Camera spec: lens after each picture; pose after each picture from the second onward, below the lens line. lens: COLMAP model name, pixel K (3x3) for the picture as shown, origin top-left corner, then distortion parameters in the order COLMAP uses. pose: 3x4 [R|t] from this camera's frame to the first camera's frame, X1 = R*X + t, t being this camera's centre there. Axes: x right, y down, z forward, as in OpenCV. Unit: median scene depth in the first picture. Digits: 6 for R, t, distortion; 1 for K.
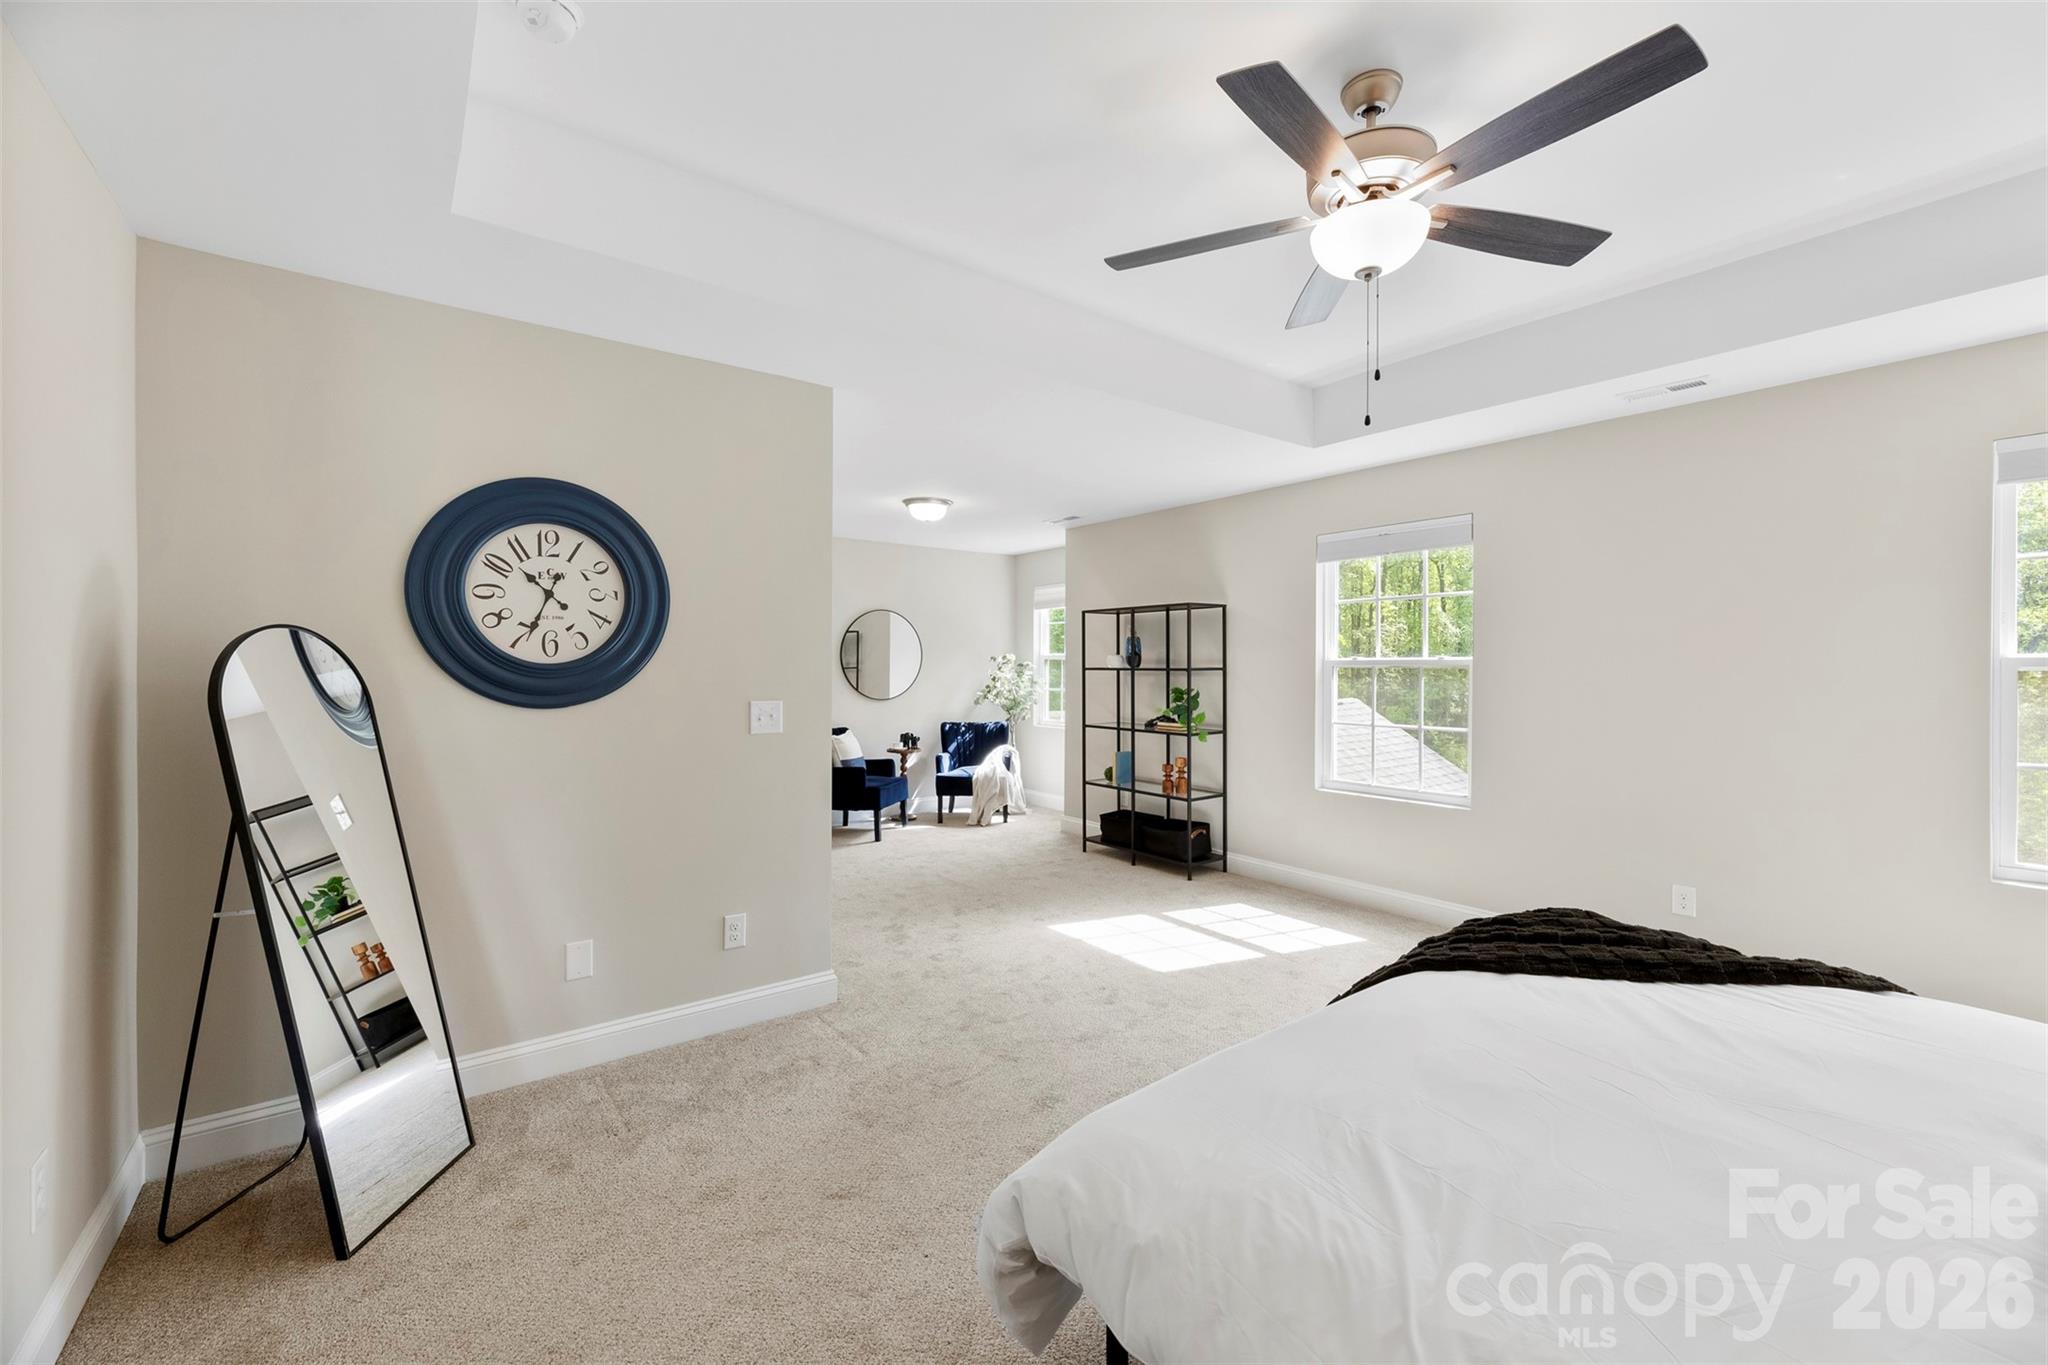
lens RADIAL K [[827.3, 0, 1019.8], [0, 827.3, 667.2], [0, 0, 1]] dist [0.003593, 0.000537]
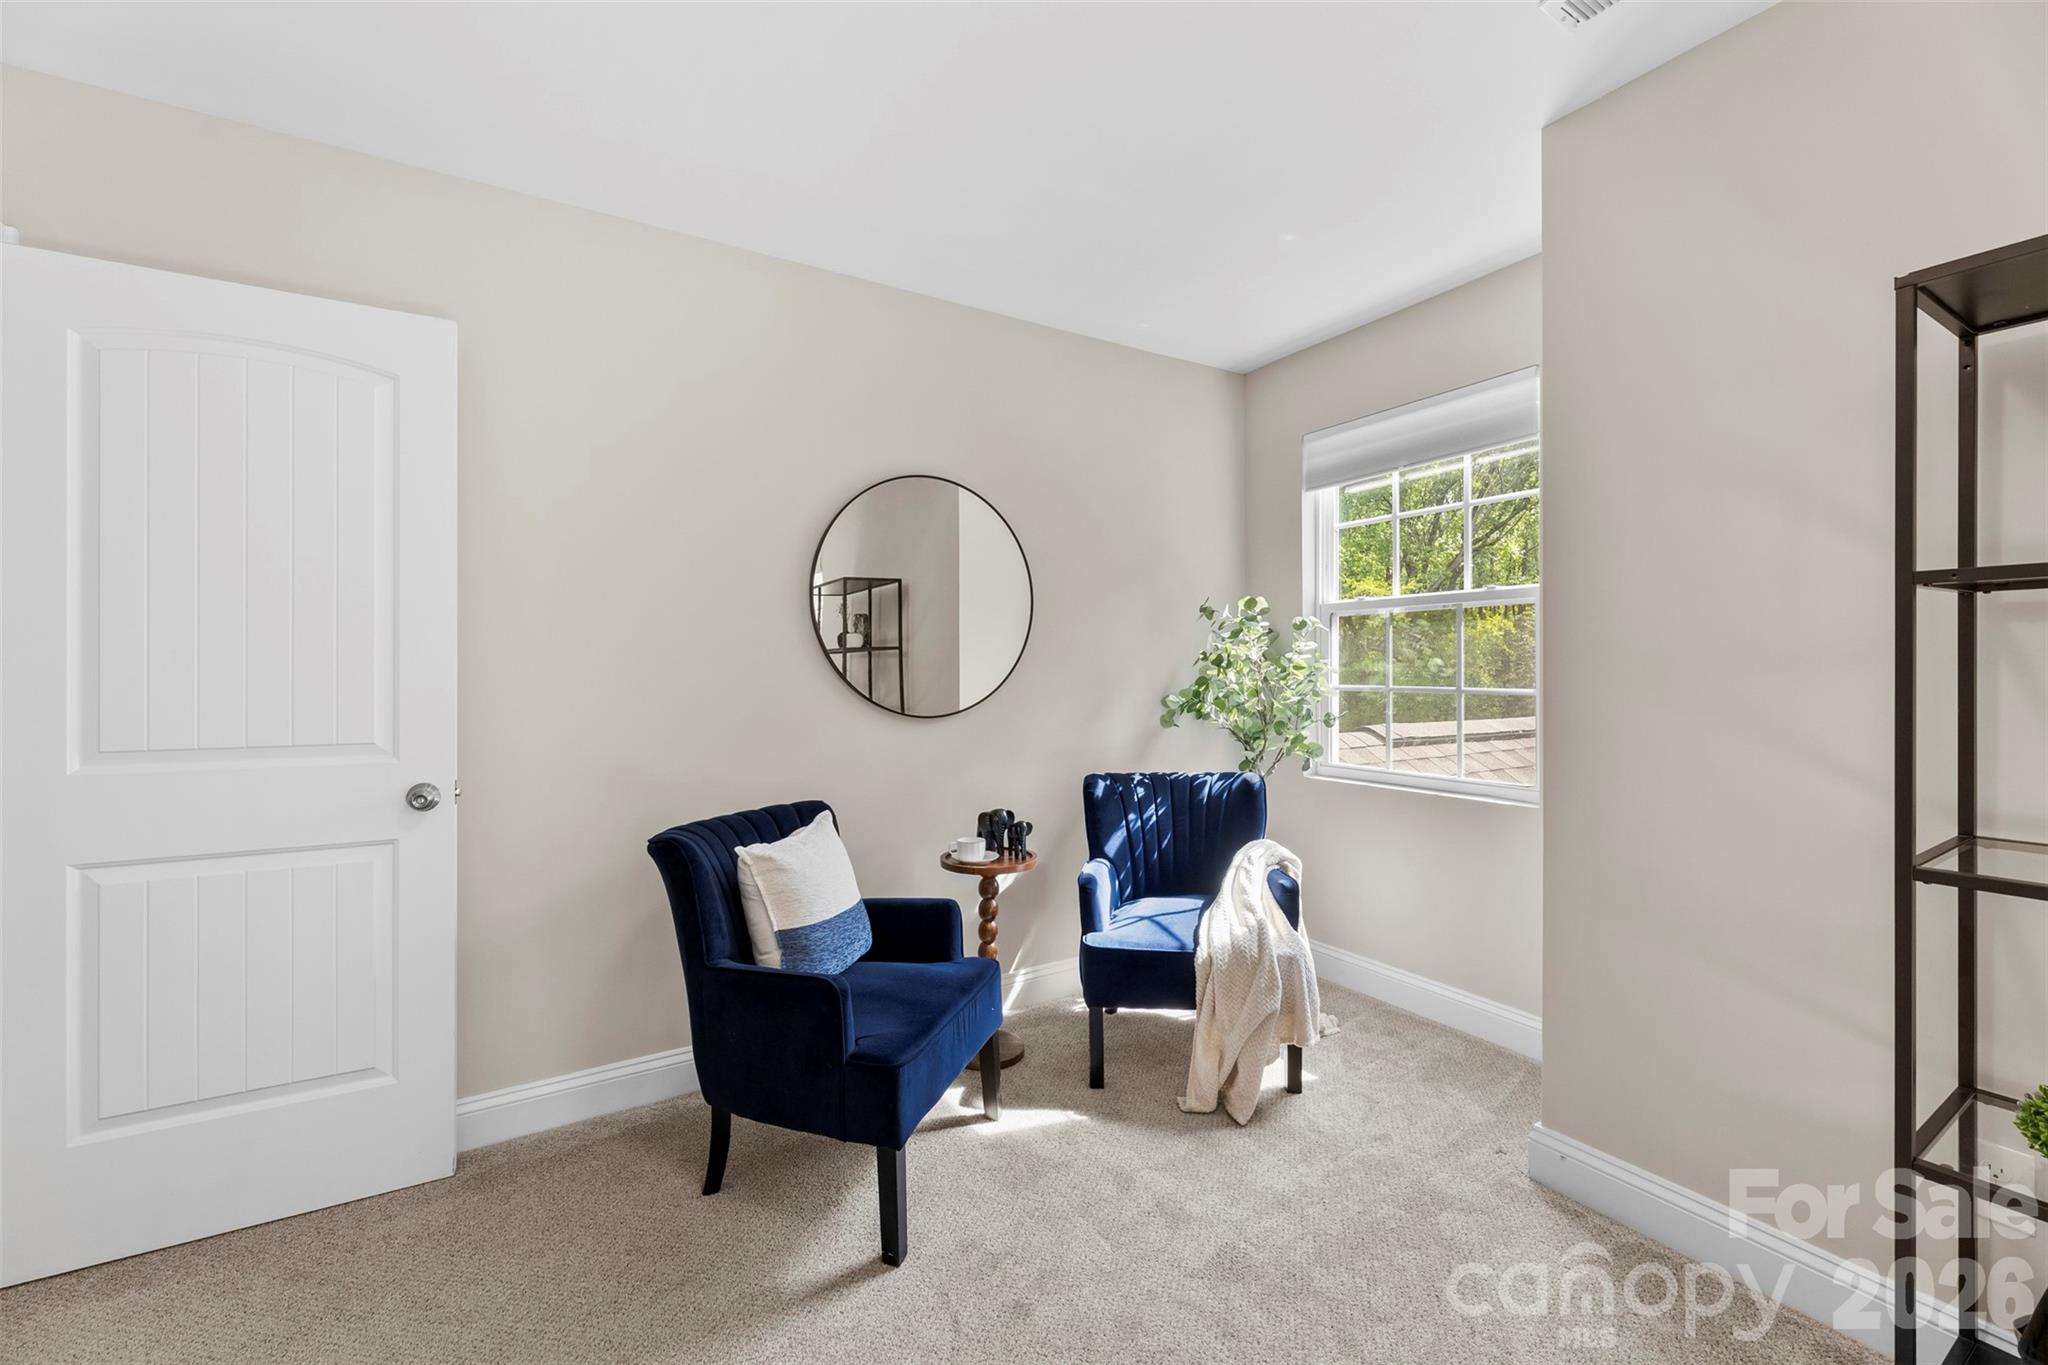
lens RADIAL K [[827.3, 0, 1019.8], [0, 827.3, 667.2], [0, 0, 1]] dist [0.003593, 0.000537]
pose [[0.995611, -0.007420, -0.093298, -0.089031], [0.007041, 0.999966, -0.004396, 0.018419], [0.093327, 0.003720, 0.995629, 0.622101]]
